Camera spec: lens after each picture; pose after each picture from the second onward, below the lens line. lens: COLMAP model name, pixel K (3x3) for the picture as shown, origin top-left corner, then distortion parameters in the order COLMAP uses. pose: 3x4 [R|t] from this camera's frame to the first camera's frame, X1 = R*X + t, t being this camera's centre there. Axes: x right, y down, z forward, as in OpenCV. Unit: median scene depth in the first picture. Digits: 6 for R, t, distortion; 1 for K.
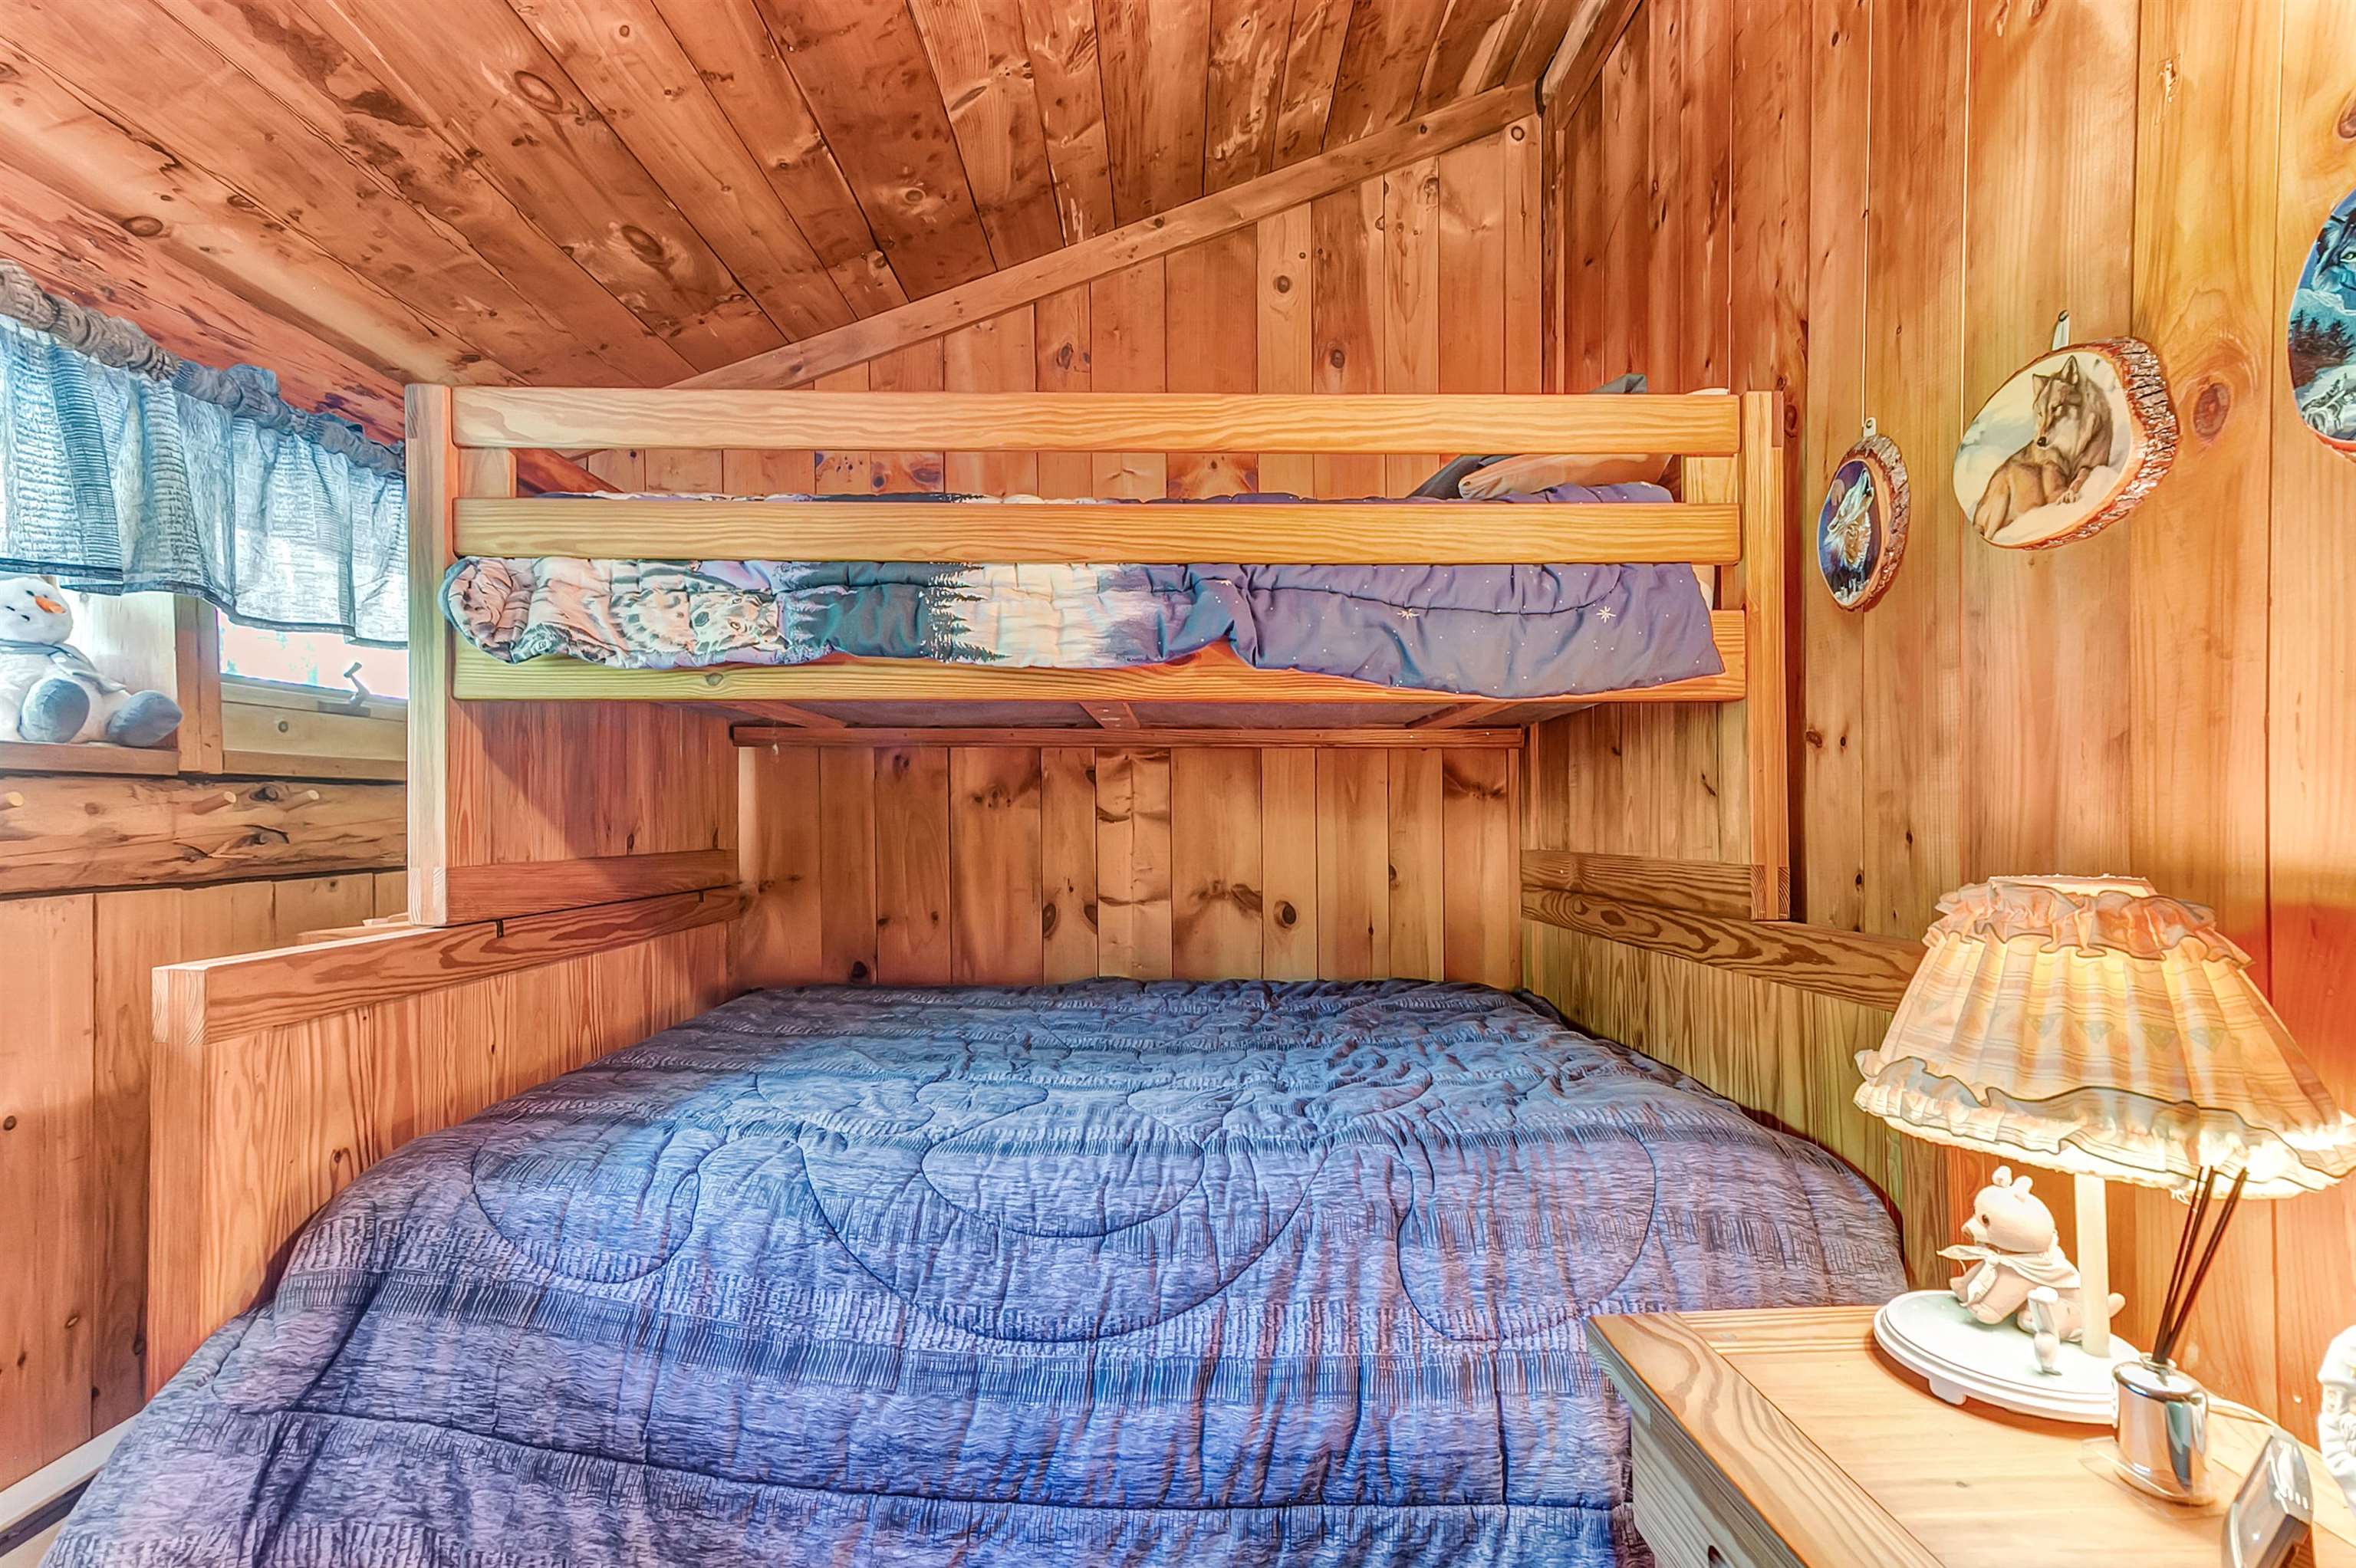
lens RADIAL K [[1096.1, 0, 1180.4], [0, 1096.1, 805.3], [0, 0, 1]] dist [0.023315, 0.002643]
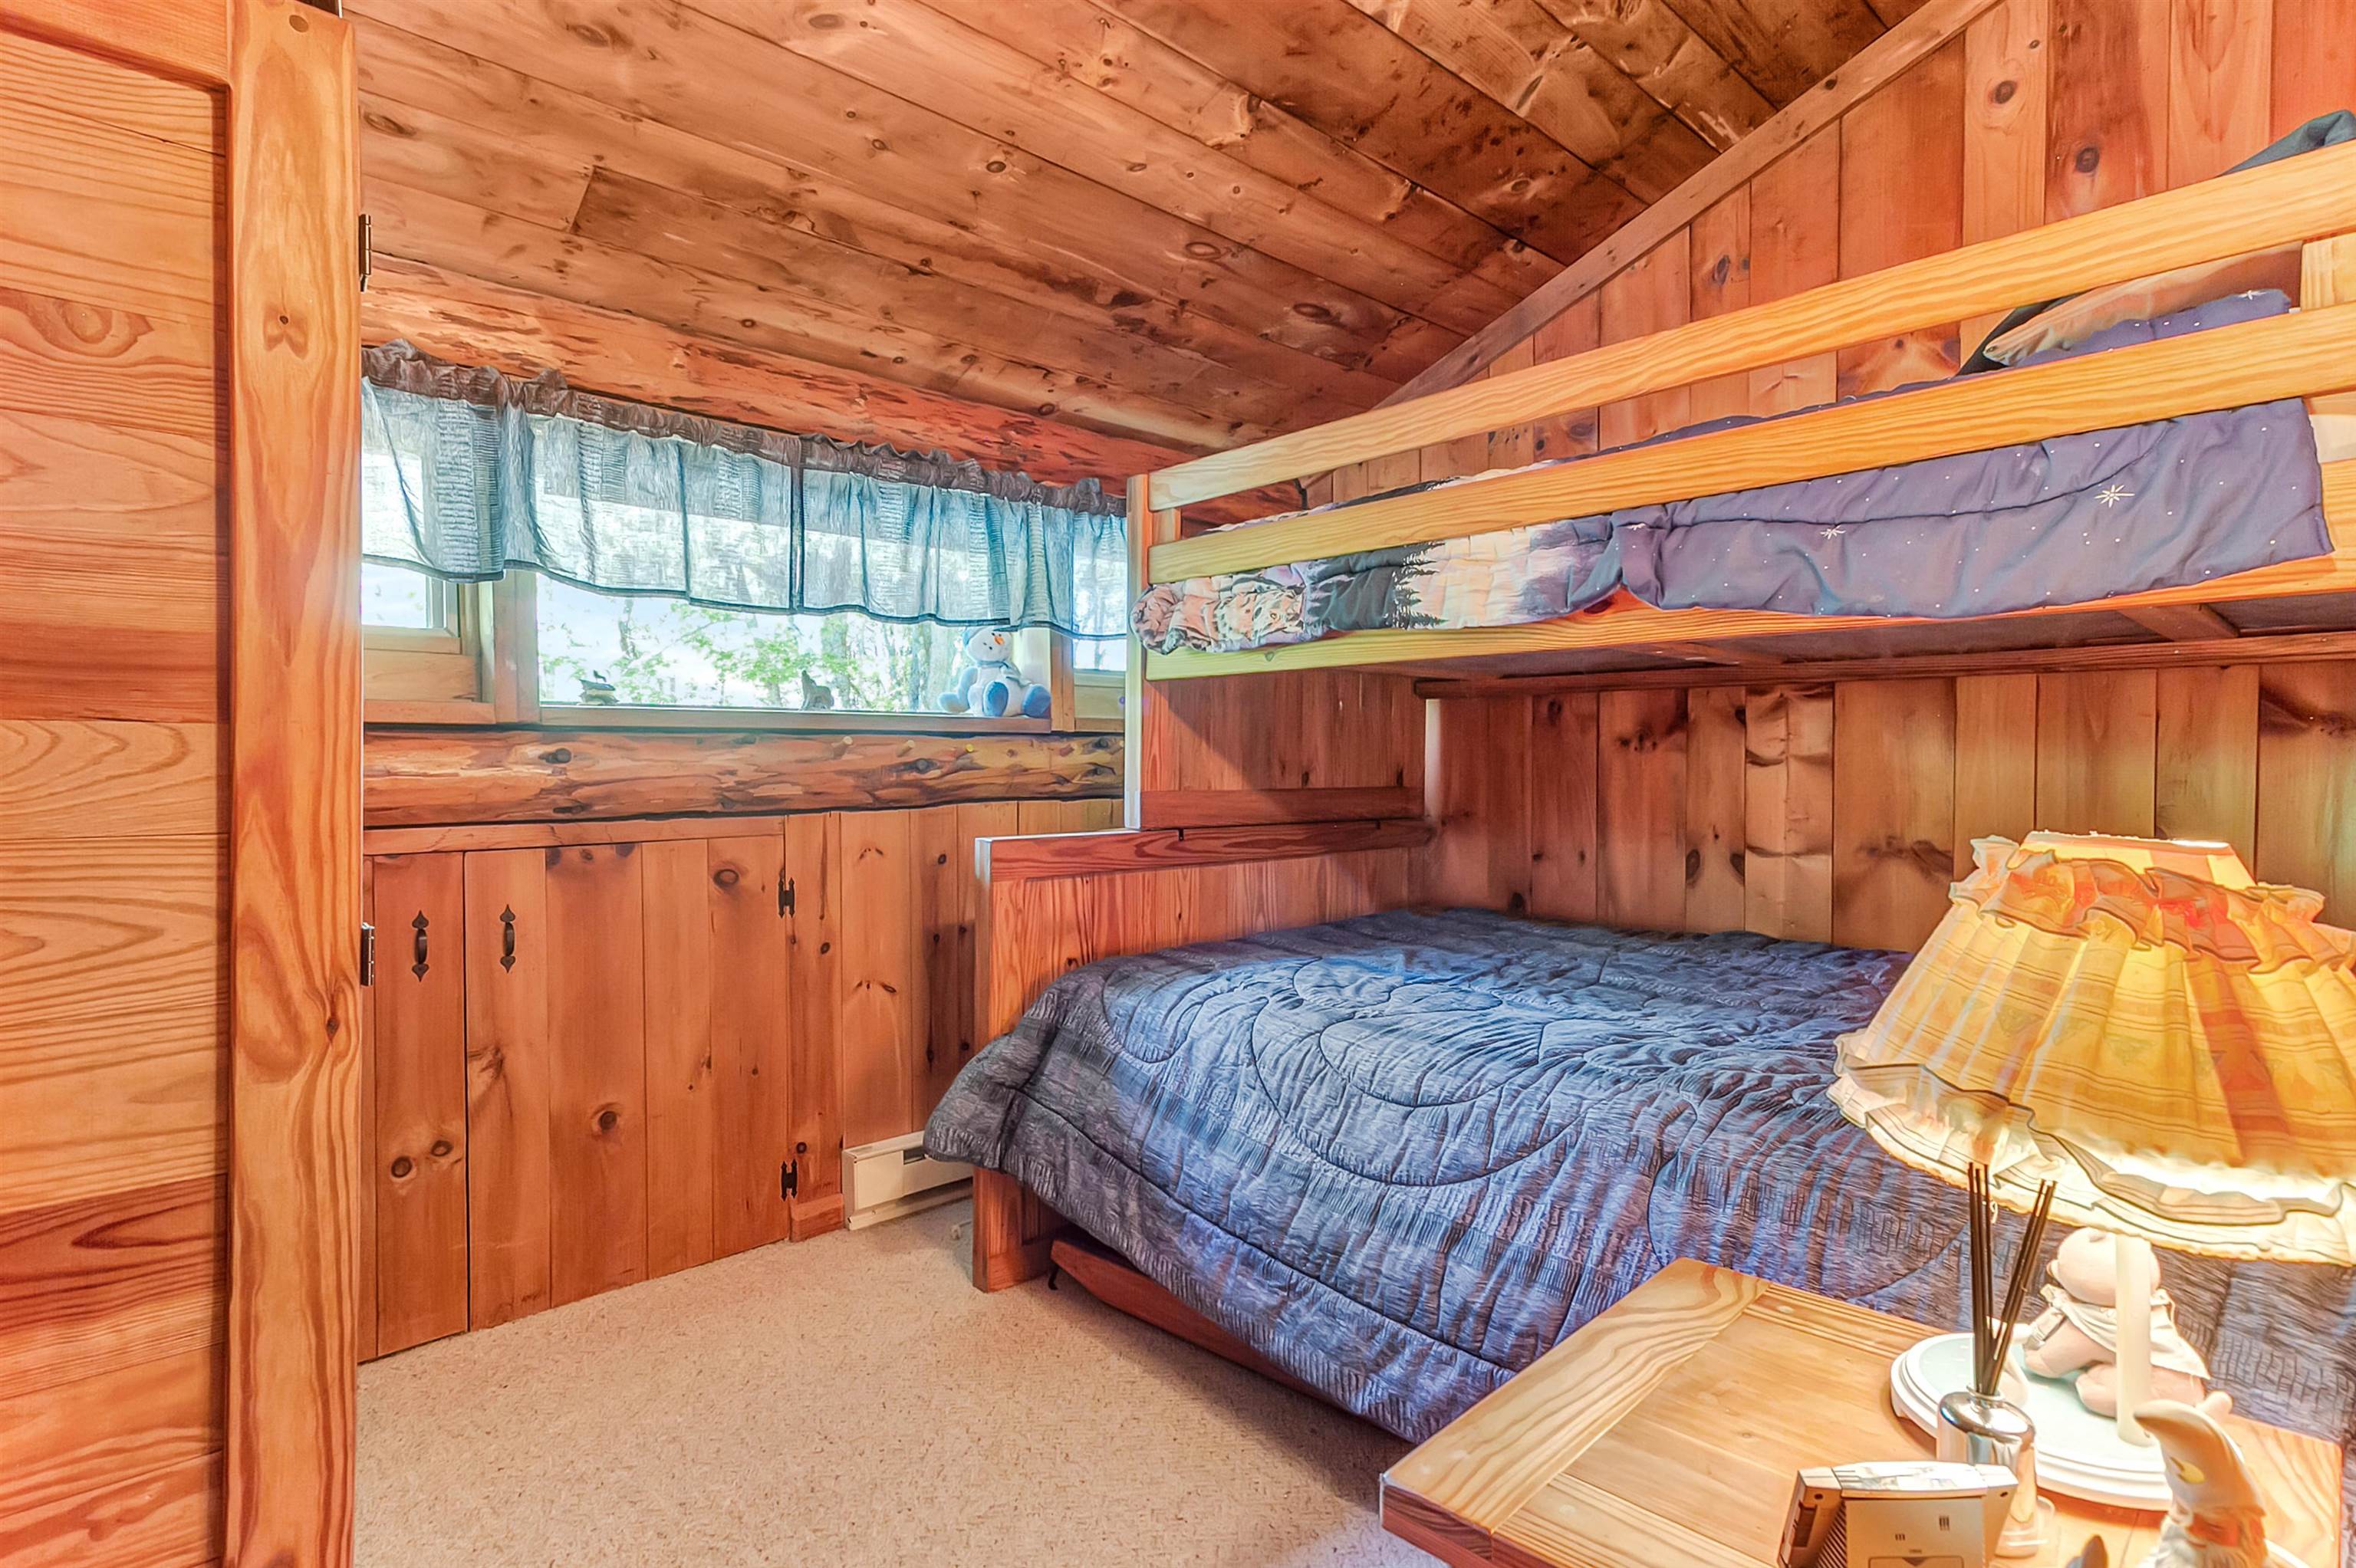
lens RADIAL K [[1157.0, 0, 1182.6], [0, 1157.0, 768.3], [0, 0, 1]] dist [0.019307, -0.003257]
pose [[0.670827, 0.008327, -0.741567, 0.550736], [0.004680, 0.999870, 0.015462, -0.000020], [0.741599, -0.013843, 0.670701, -0.025409]]
